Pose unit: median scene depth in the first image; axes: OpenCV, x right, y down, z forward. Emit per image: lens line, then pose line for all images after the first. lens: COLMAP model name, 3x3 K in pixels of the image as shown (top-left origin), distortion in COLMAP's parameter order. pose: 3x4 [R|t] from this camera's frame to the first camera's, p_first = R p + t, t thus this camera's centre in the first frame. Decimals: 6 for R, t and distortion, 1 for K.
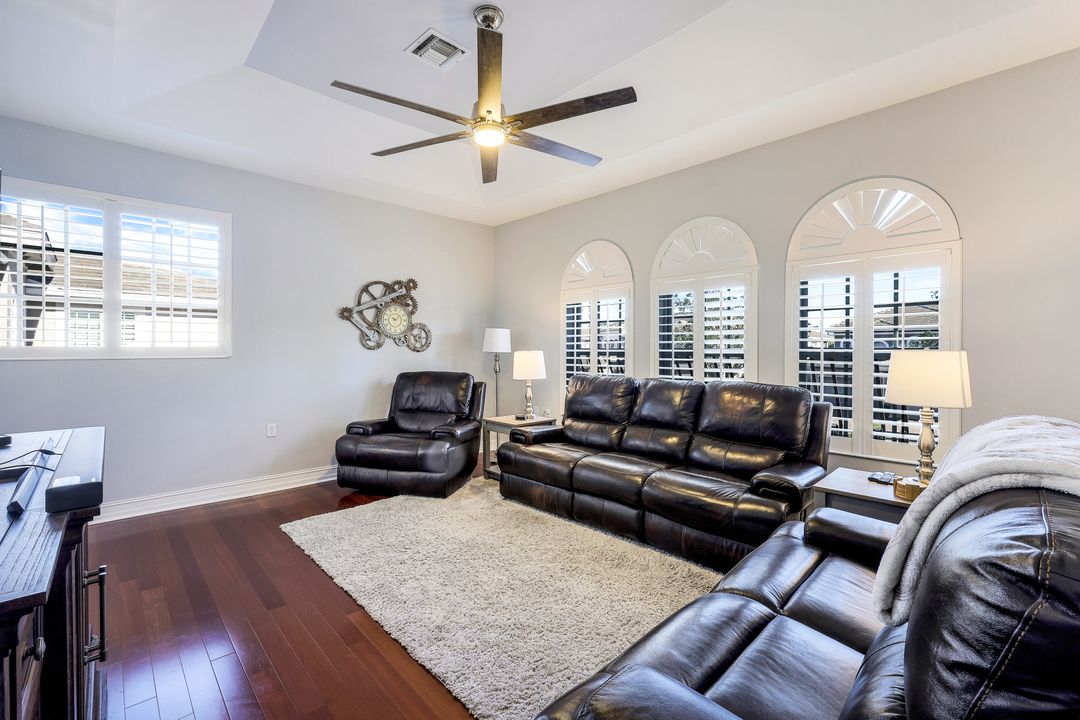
lens RADIAL K [[447.7, 0, 542.7], [0, 447.7, 351.5], [0, 0, 1]] dist [-0.003200, -0.000133]
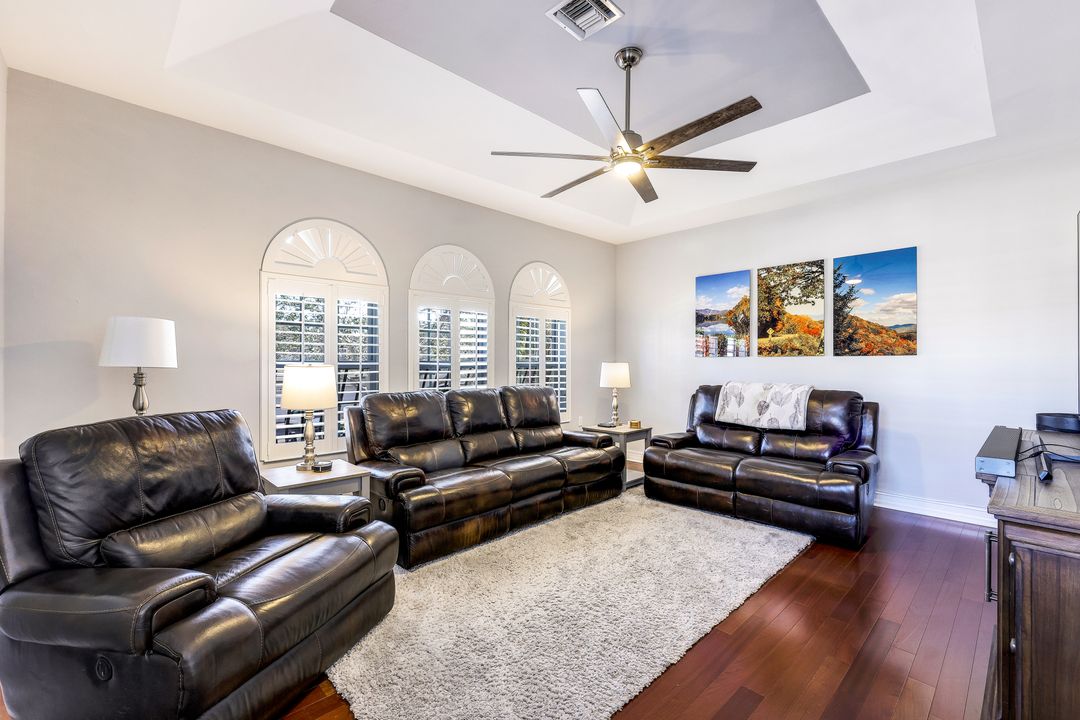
lens RADIAL K [[447.7, 0, 543.1], [0, 447.7, 364.9], [0, 0, 1]] dist [-0.003200, -0.000133]
pose [[0.034330, -0.008071, 0.999378, -0.860541], [0.007336, 0.999942, 0.007823, -0.005306], [-0.999384, 0.007063, 0.034387, 0.828217]]
